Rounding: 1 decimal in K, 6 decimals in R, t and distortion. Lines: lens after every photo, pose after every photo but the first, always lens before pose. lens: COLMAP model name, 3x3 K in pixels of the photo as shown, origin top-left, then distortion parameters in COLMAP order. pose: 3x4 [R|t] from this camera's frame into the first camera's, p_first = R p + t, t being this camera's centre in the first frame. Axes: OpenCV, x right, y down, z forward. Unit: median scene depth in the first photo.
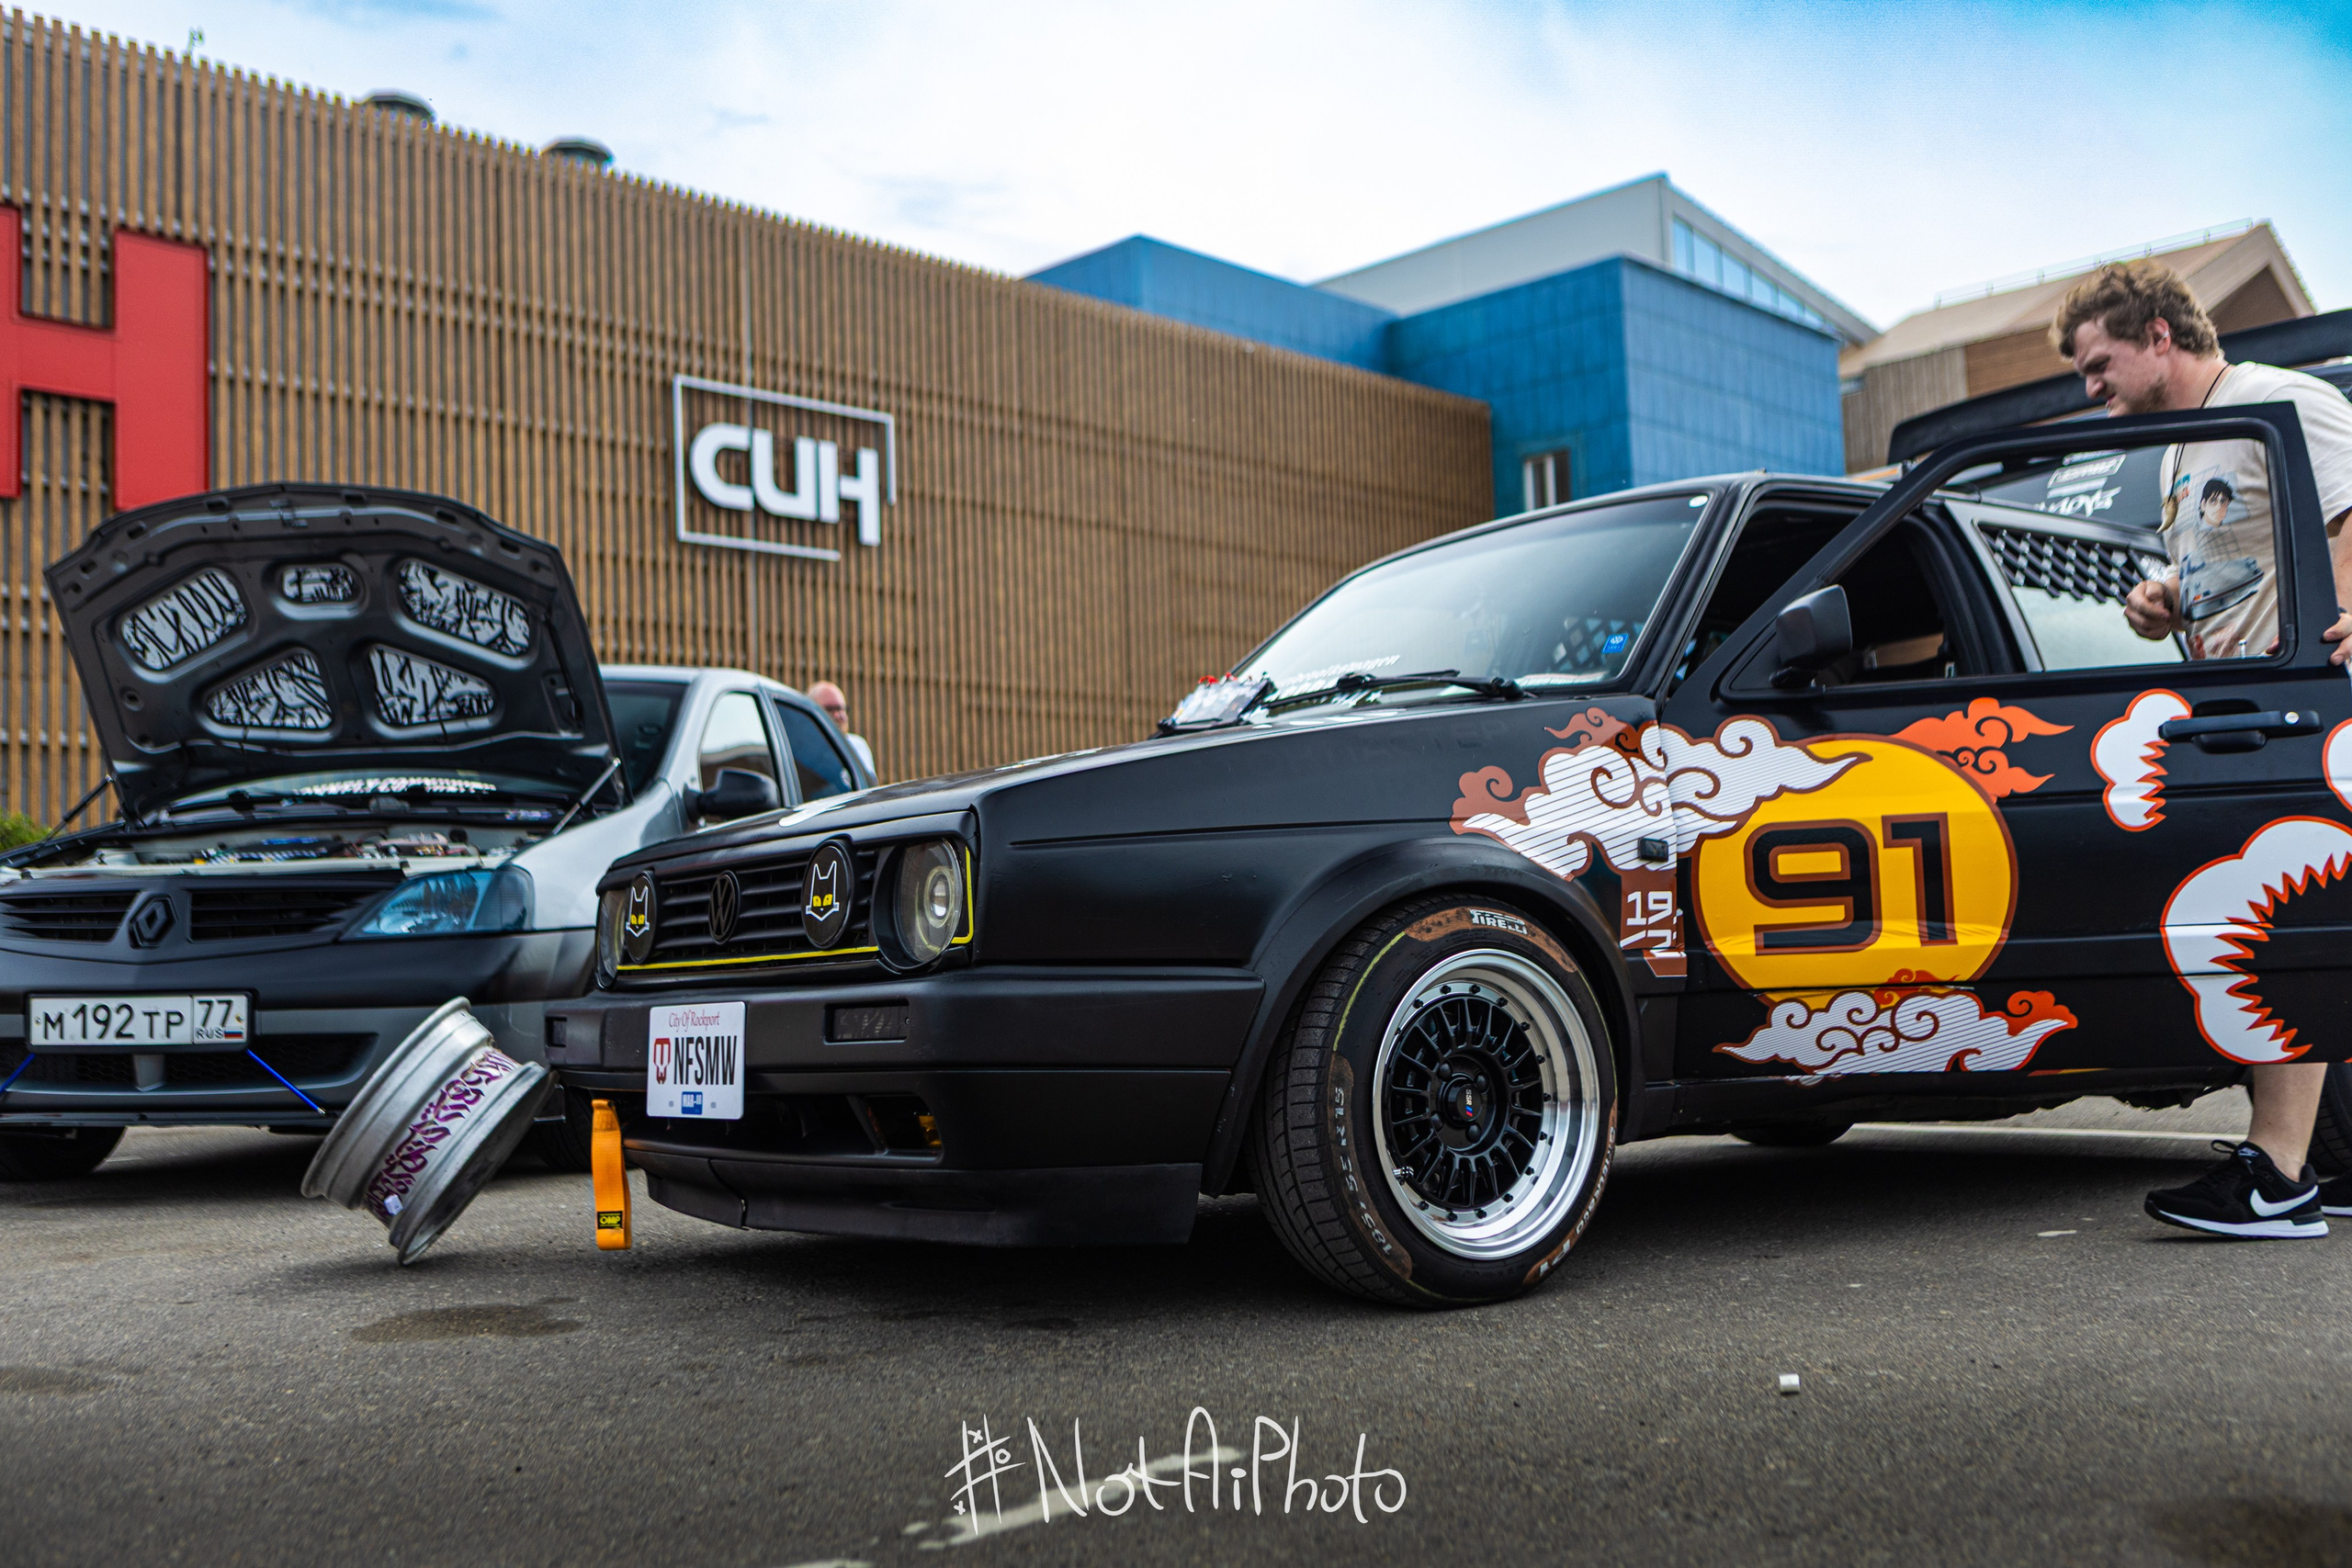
lens RADIAL K [[2269.5, 0, 1176.9], [0, 2269.5, 778.1], [0, 0, 1]] dist [-0.009614, 0.000000]
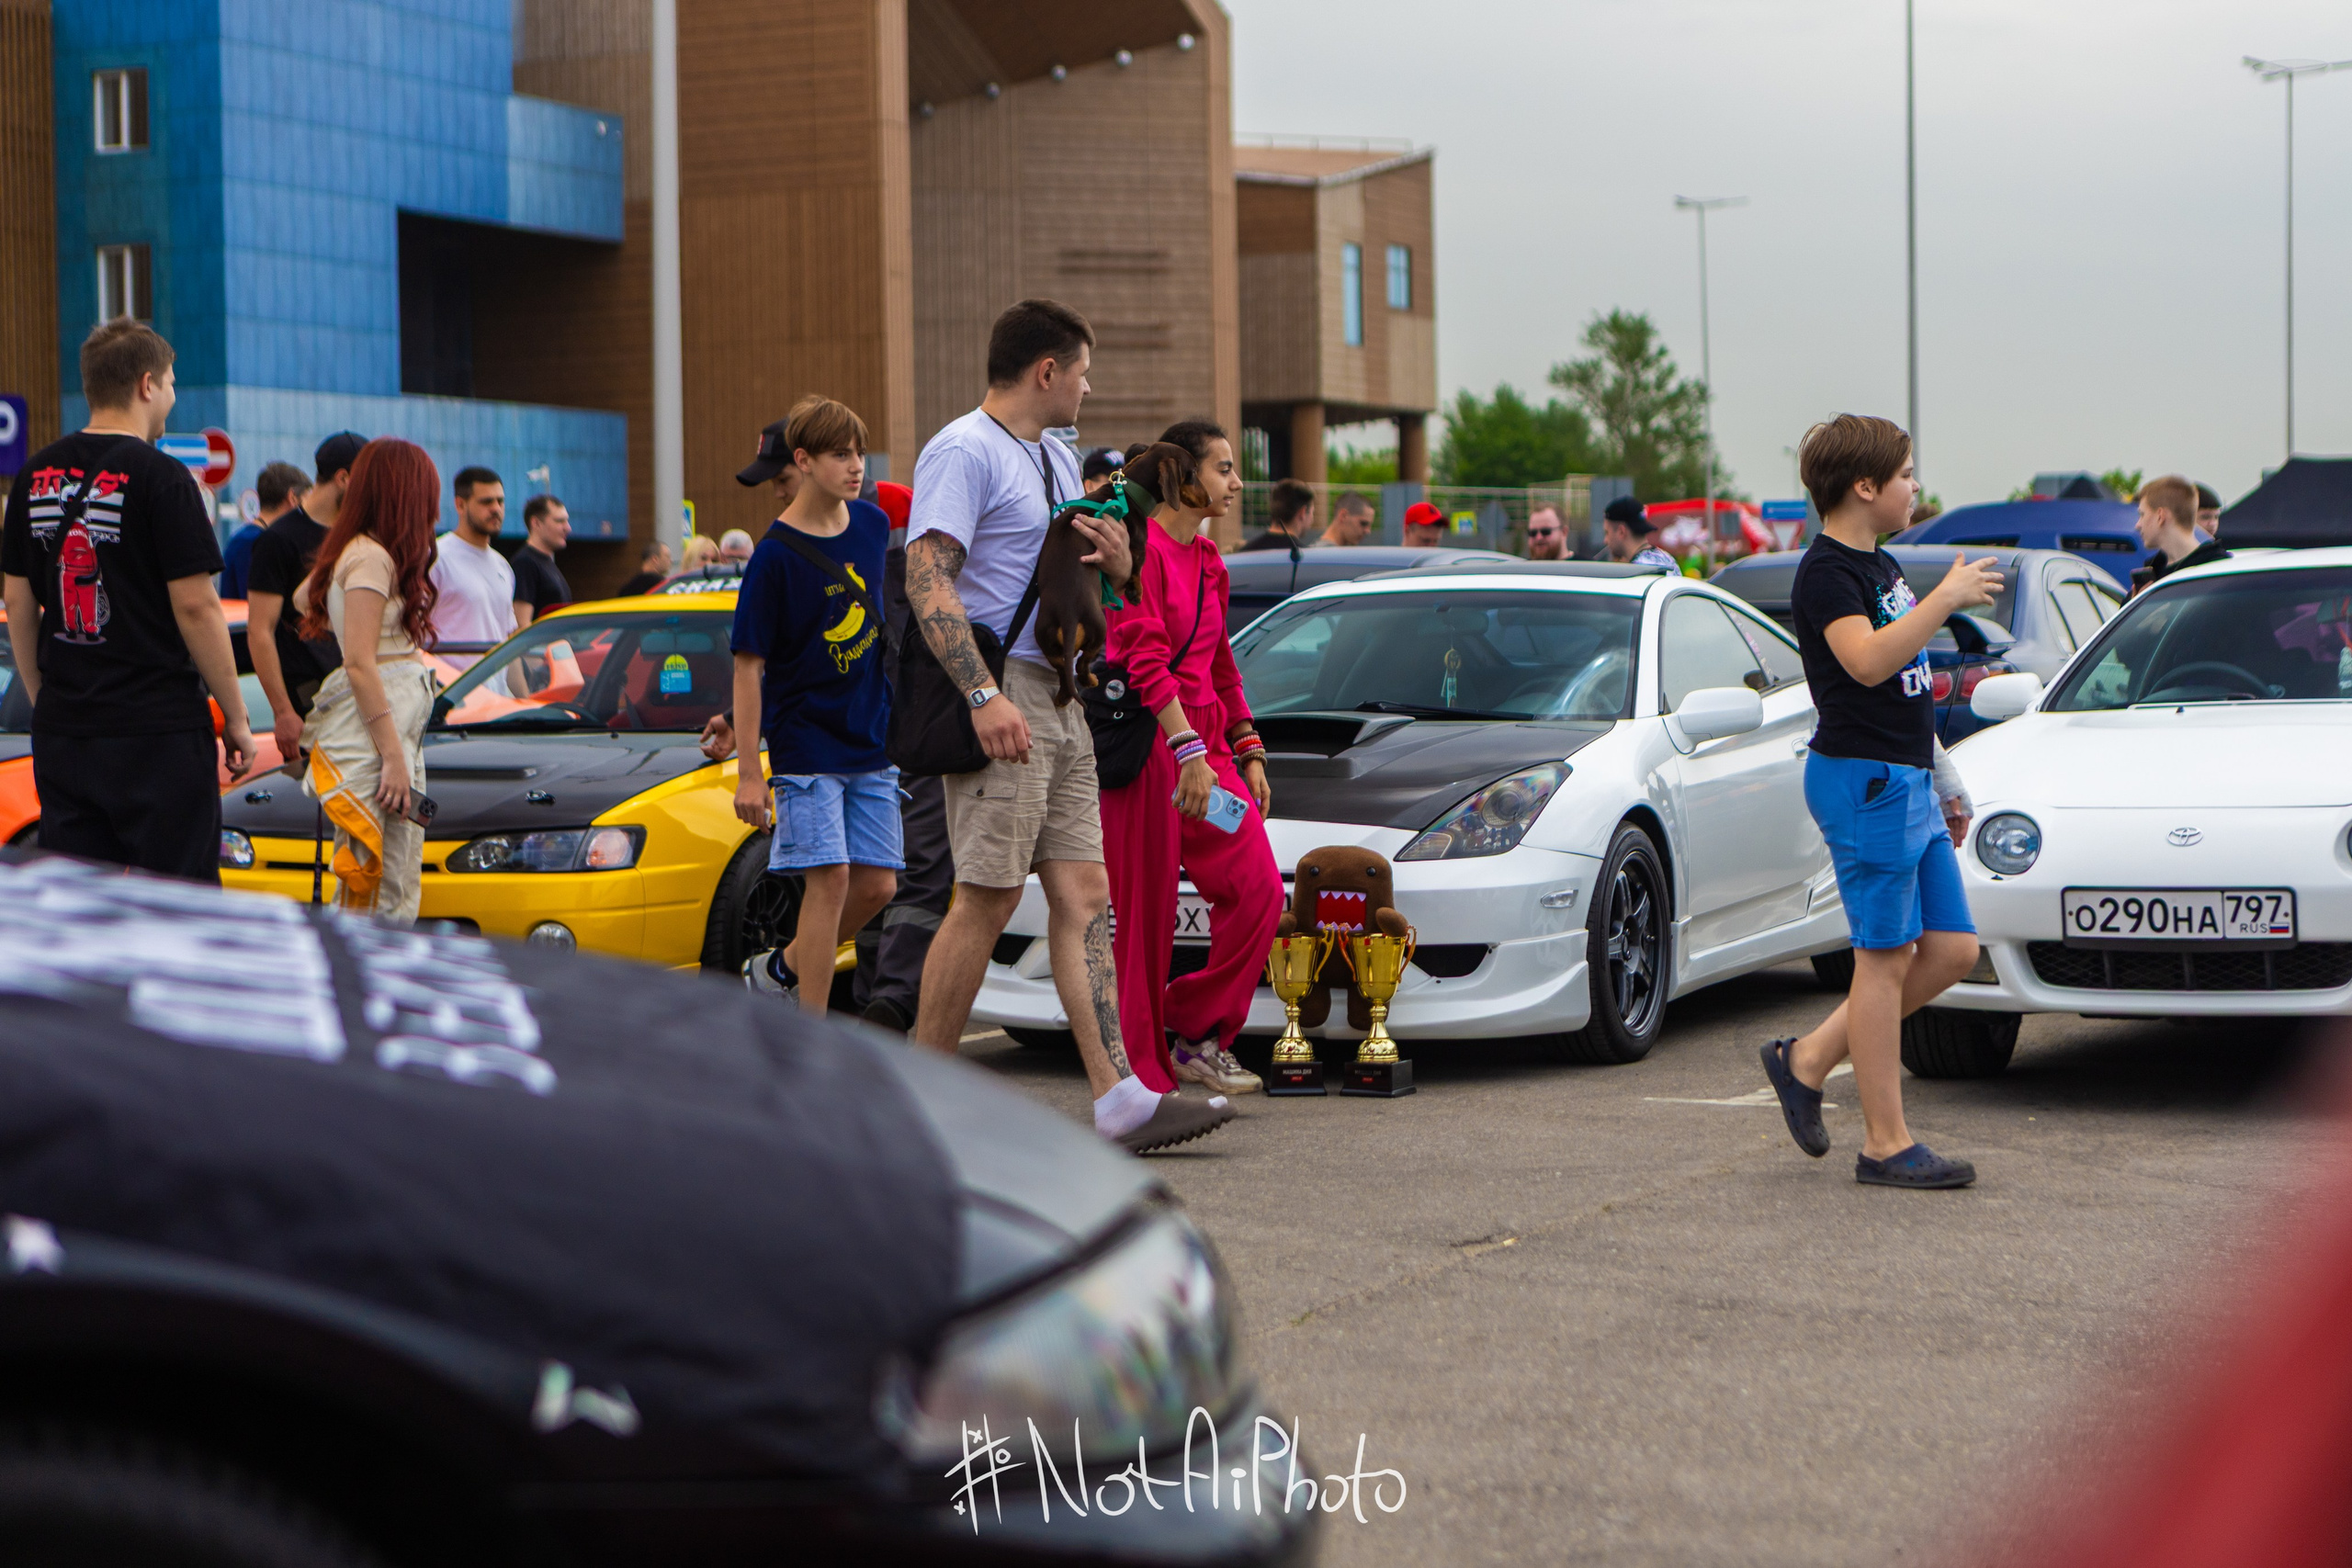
lens RADIAL K [[4731.8, 0, 1175.6], [0, 4731.8, 782.8], [0, 0, 1]] dist [-0.078552, 0.000000]
pose [[0.945483, 0.012096, 0.325448, -0.178485], [-0.048209, 0.993499, 0.103129, -0.597639], [-0.322085, -0.113197, 0.939919, -5.306704]]
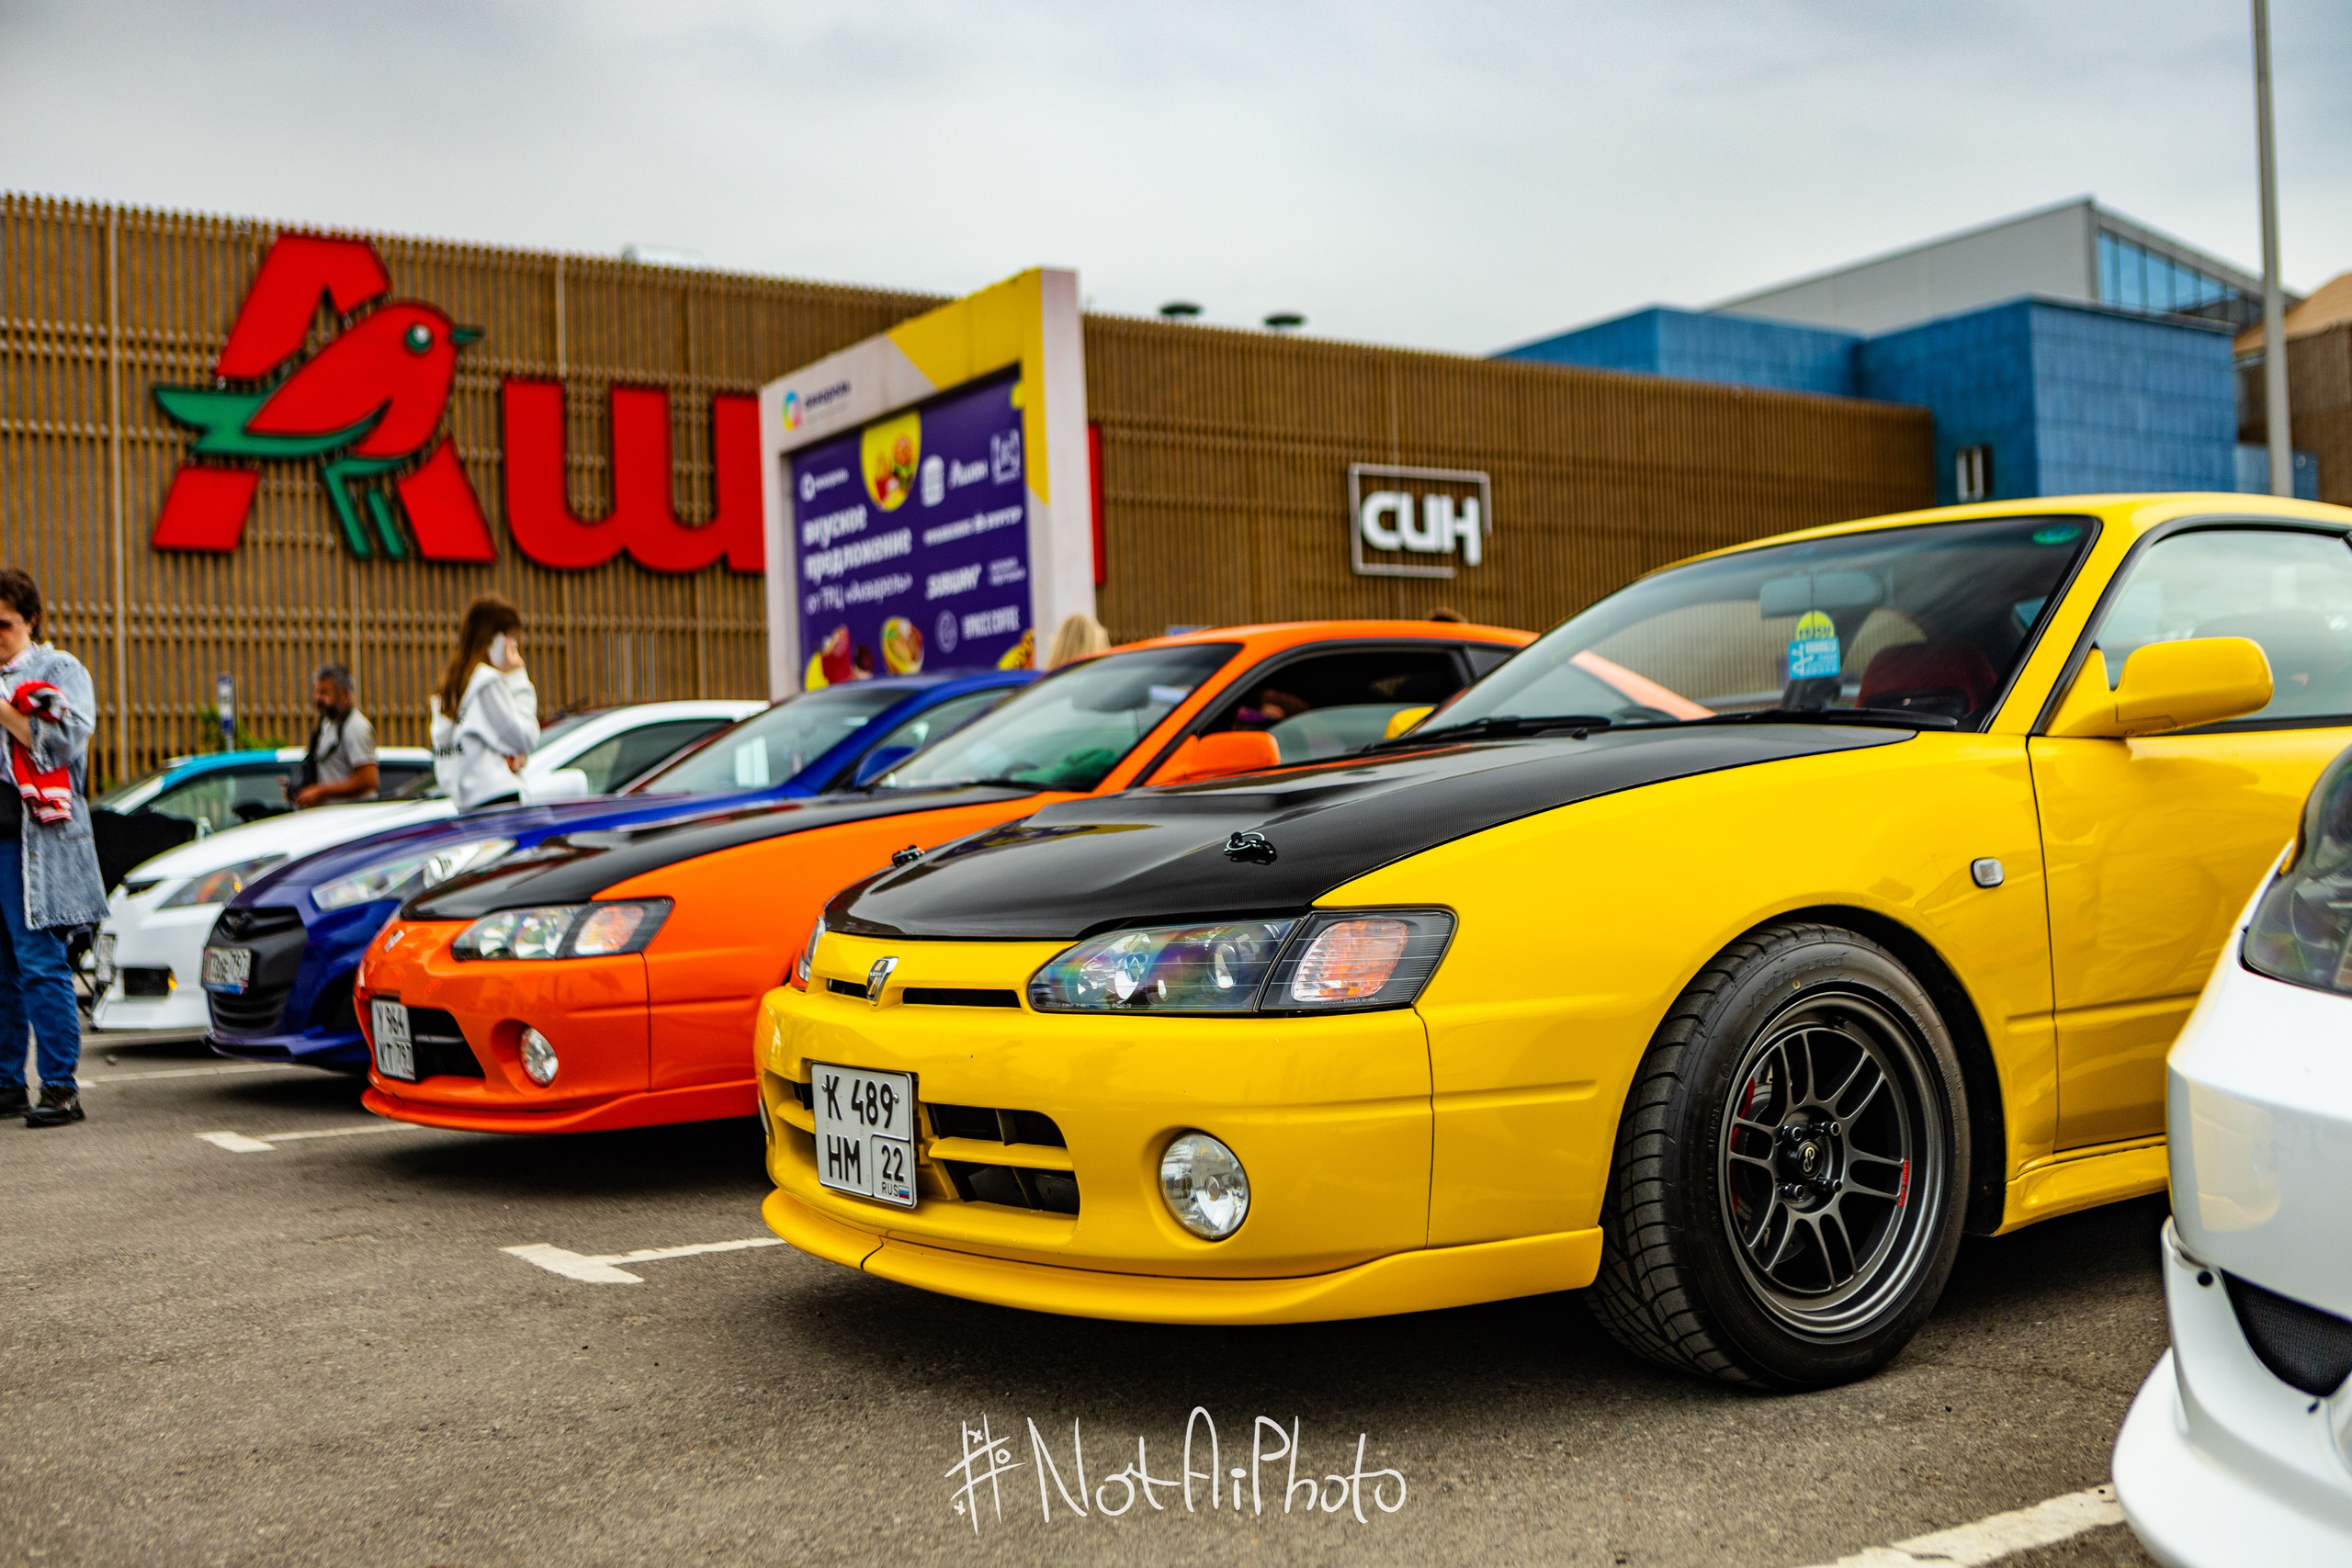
lens RADIAL K [[2527.9, 0, 1178.8], [0, 2527.9, 786.3], [0, 0, 1]] dist [0.004277, 0.000000]
pose [[0.975383, -0.003578, -0.220490, 0.257583], [0.019731, 0.997274, 0.071104, -0.439157], [0.219634, -0.073704, 0.972794, -3.985980]]
